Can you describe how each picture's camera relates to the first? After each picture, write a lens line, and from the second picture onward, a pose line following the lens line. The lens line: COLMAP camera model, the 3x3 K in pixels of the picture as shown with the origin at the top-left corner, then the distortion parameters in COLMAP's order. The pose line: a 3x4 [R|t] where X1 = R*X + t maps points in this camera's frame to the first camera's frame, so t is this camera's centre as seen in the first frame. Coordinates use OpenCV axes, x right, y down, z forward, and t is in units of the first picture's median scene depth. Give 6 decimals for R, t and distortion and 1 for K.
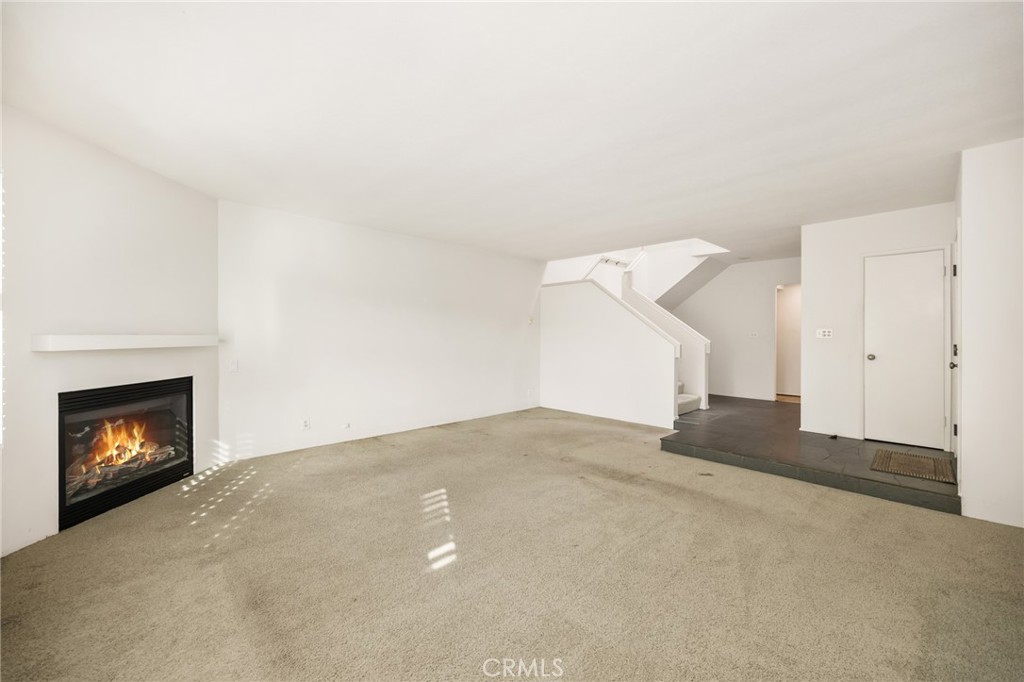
lens RADIAL K [[417.9, 0, 513.0], [0, 417.9, 337.2], [0, 0, 1]] dist [0.002387, 0.000079]
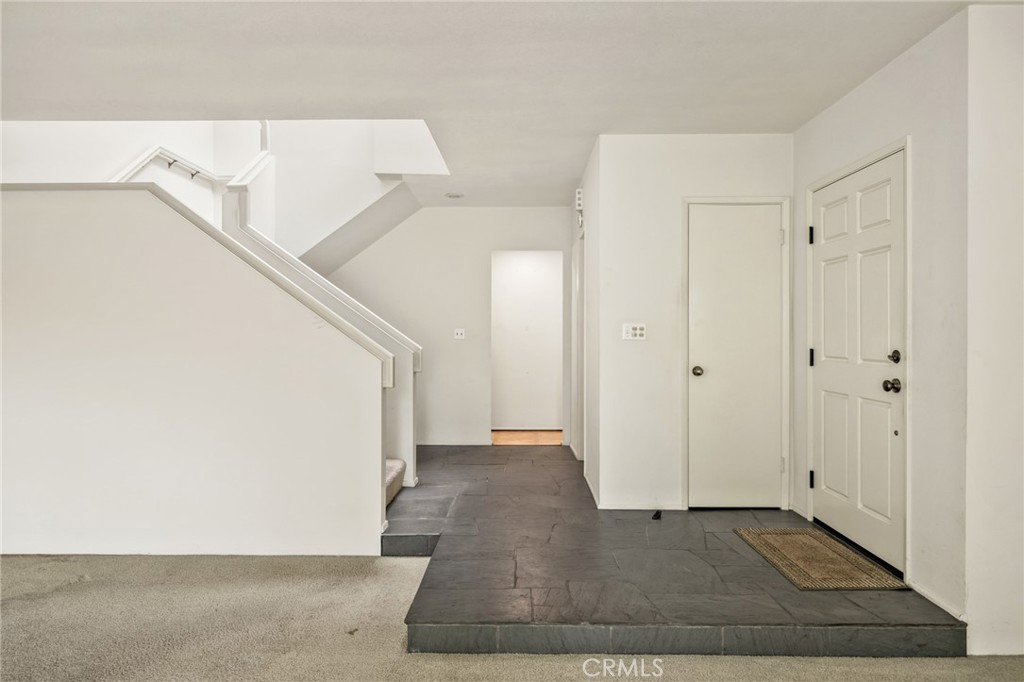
lens RADIAL K [[627.7, 0, 516.5], [0, 627.7, 333.3], [0, 0, 1]] dist [-0.008917, -0.001952]
pose [[0.706334, -0.001723, 0.707876, 0.032208], [0.004293, 0.999989, -0.001850, -0.005630], [-0.707865, 0.004346, 0.706334, 0.509599]]
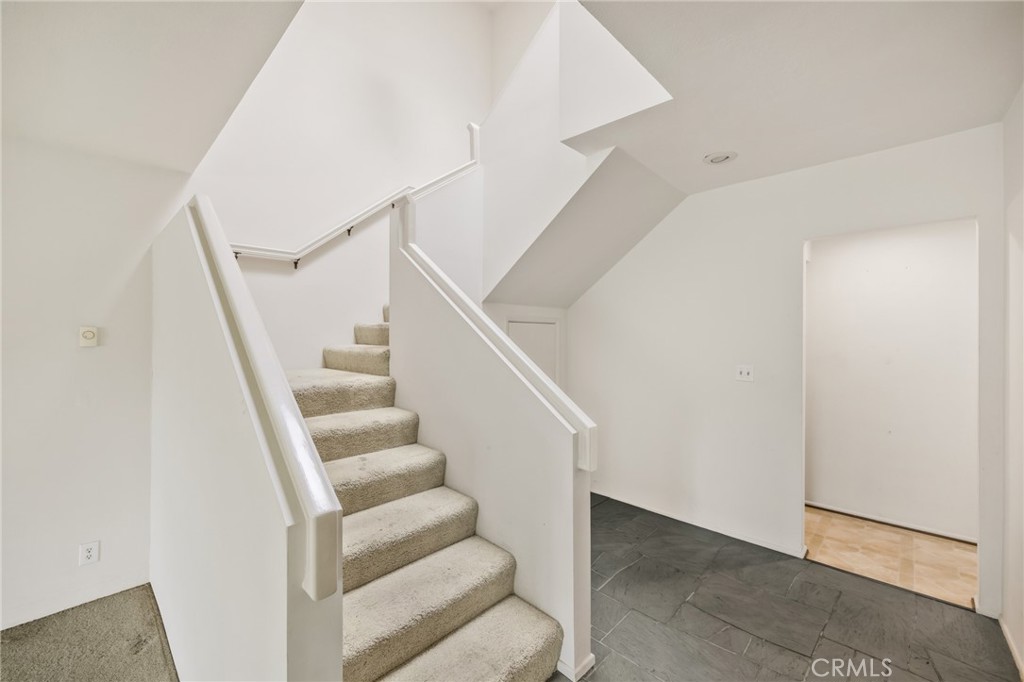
lens RADIAL K [[417.9, 0, 505.3], [0, 417.9, 341.9], [0, 0, 1]] dist [0.002387, 0.000079]
pose [[0.999495, -0.005524, 0.031287, 0.522021], [0.005438, 0.999981, 0.002861, -0.053405], [-0.031302, -0.002689, 0.999506, 0.945737]]
